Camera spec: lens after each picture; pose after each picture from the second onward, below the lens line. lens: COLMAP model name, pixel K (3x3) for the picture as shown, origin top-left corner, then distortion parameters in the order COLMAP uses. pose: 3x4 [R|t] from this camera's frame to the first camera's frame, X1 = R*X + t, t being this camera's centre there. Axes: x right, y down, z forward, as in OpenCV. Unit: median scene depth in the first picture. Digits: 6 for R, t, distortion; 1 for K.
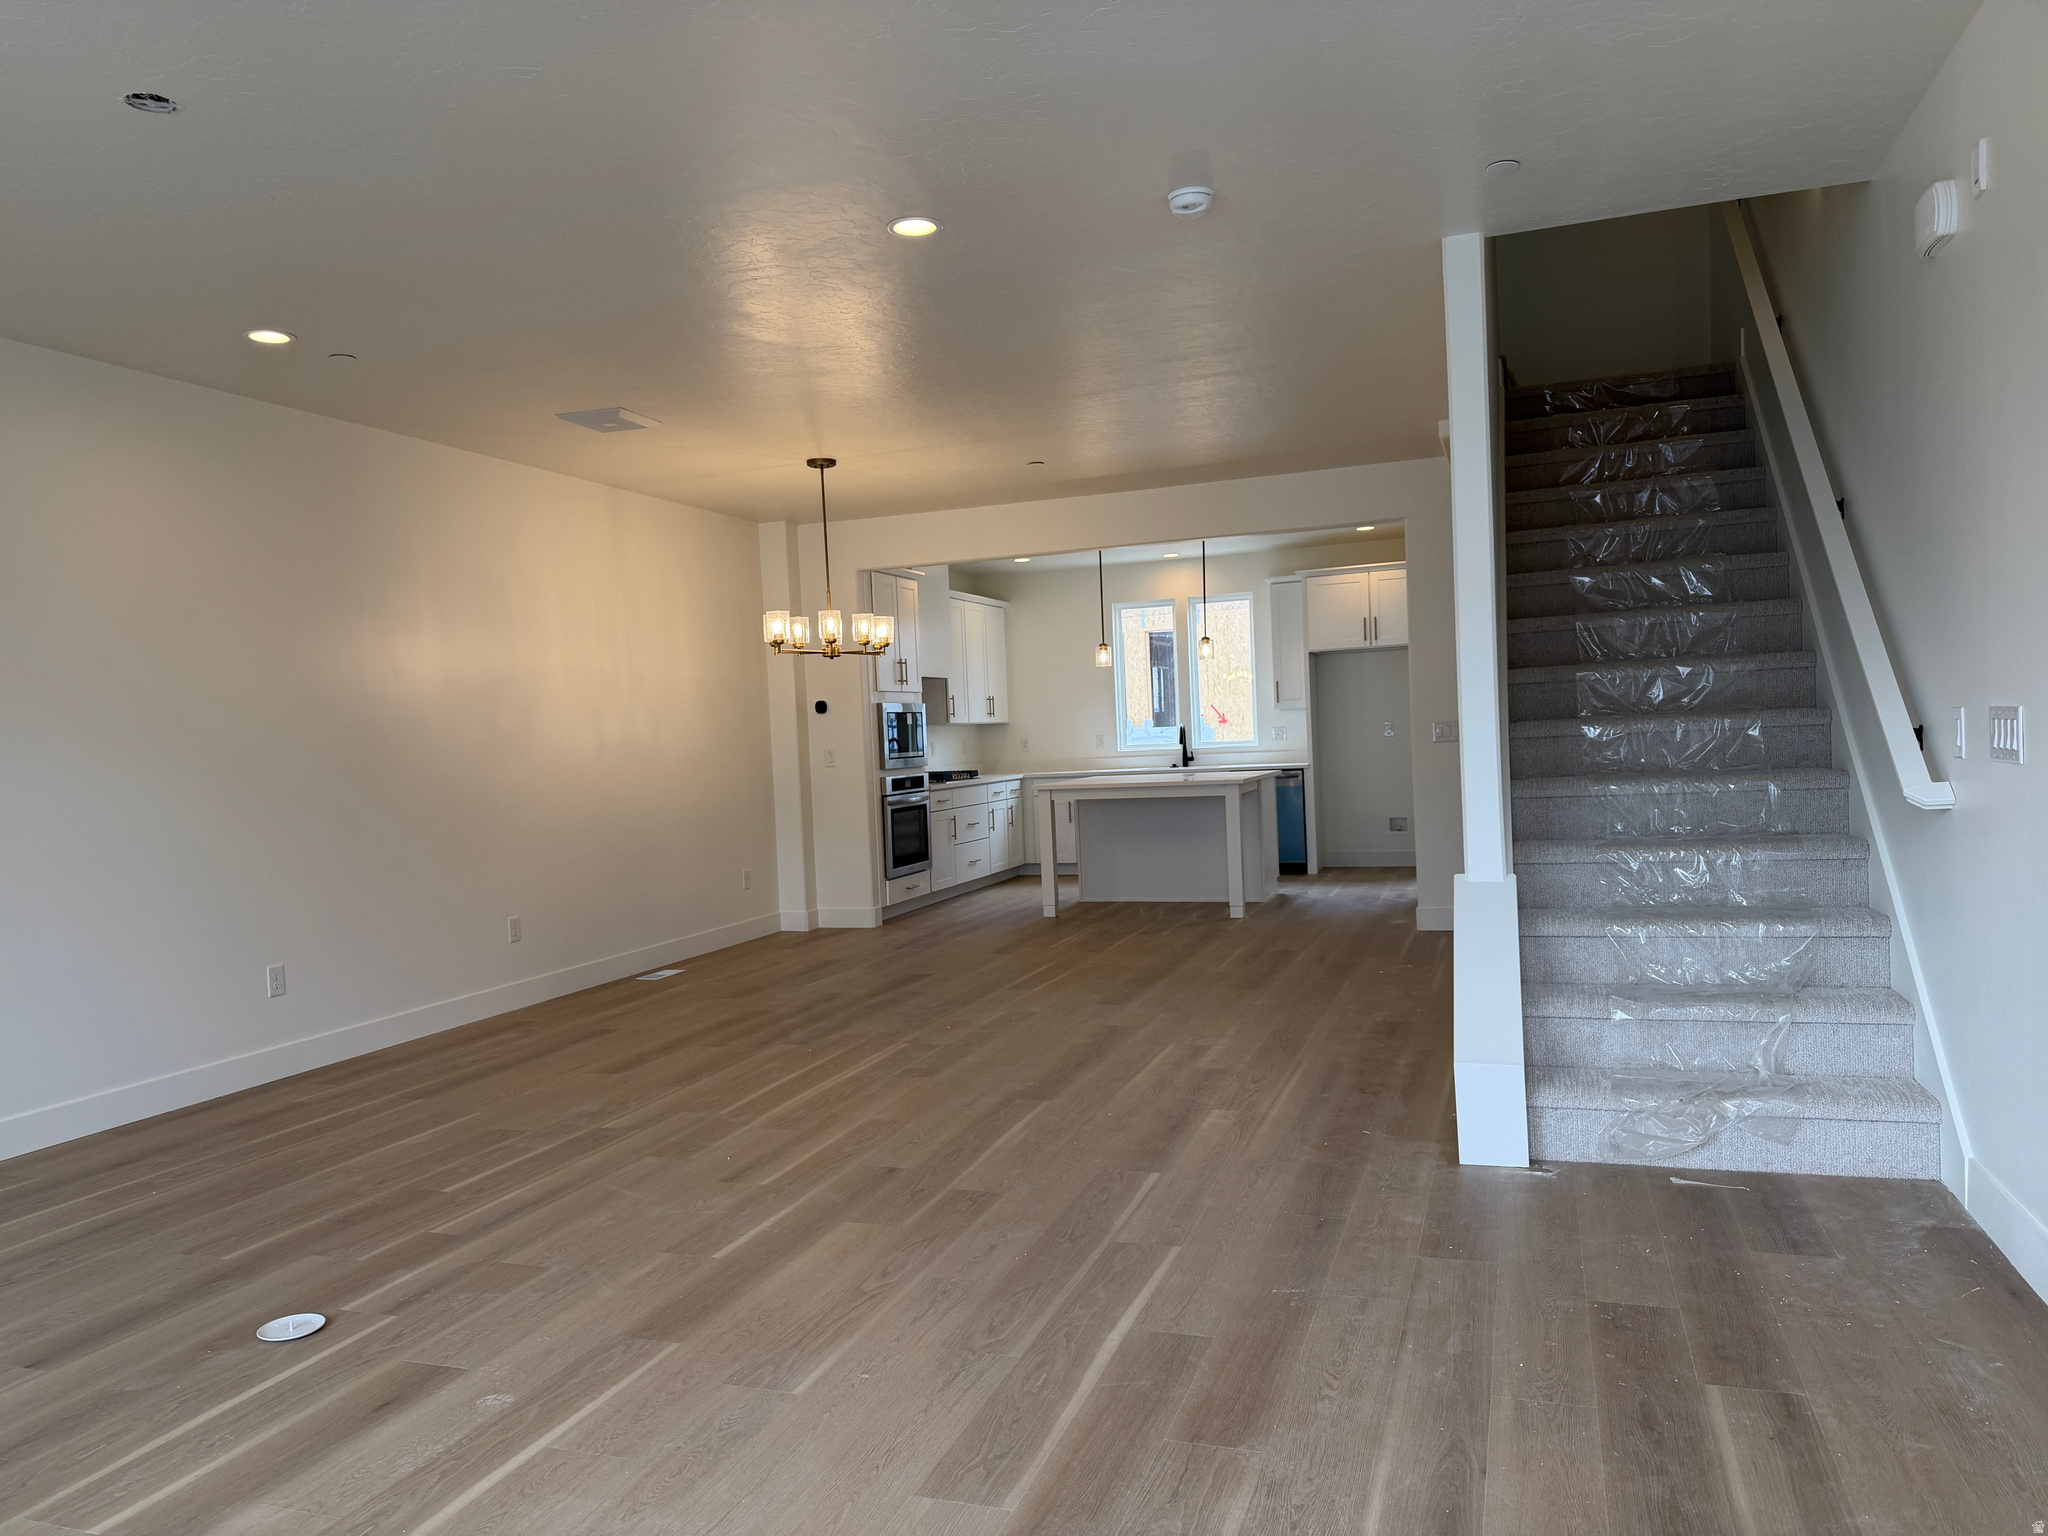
lens RADIAL K [[1433.9, 0, 1029.4], [0, 1433.9, 762.1], [0, 0, 1]] dist [0.046450, -0.043064]
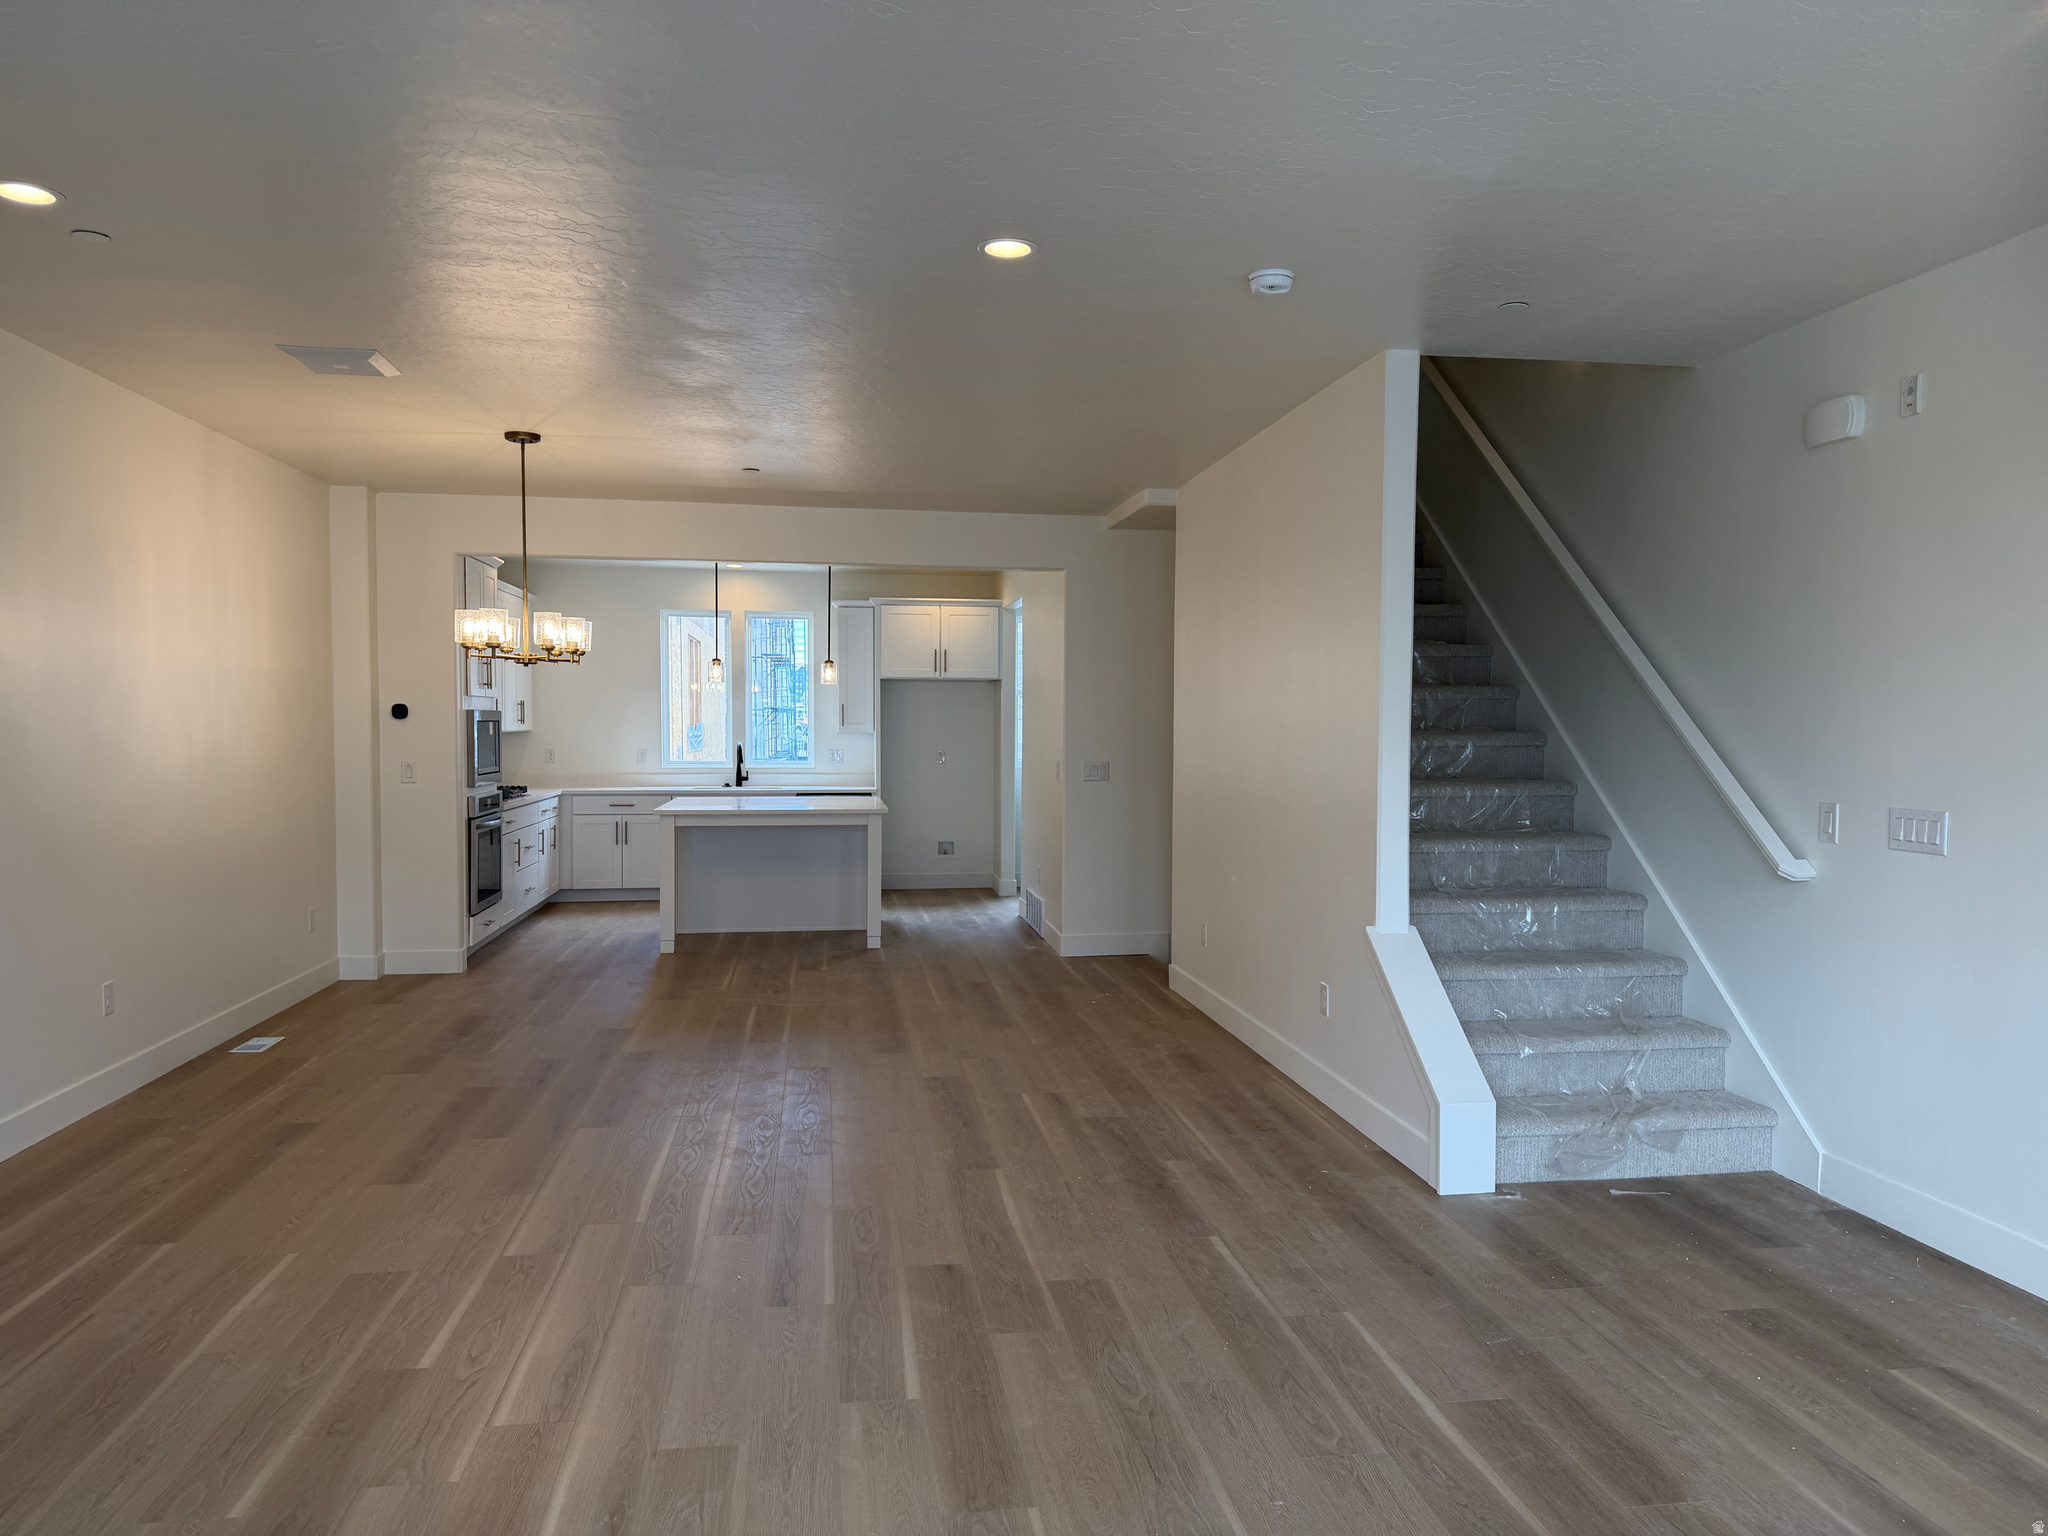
lens RADIAL K [[1433.9, 0, 1041.7], [0, 1433.9, 765.4], [0, 0, 1]] dist [0.046450, -0.043064]
pose [[0.880091, 0.035655, 0.473465, -0.486978], [-0.035911, 0.999319, -0.008503, -0.029503], [-0.473446, -0.009519, 0.880772, 0.166525]]
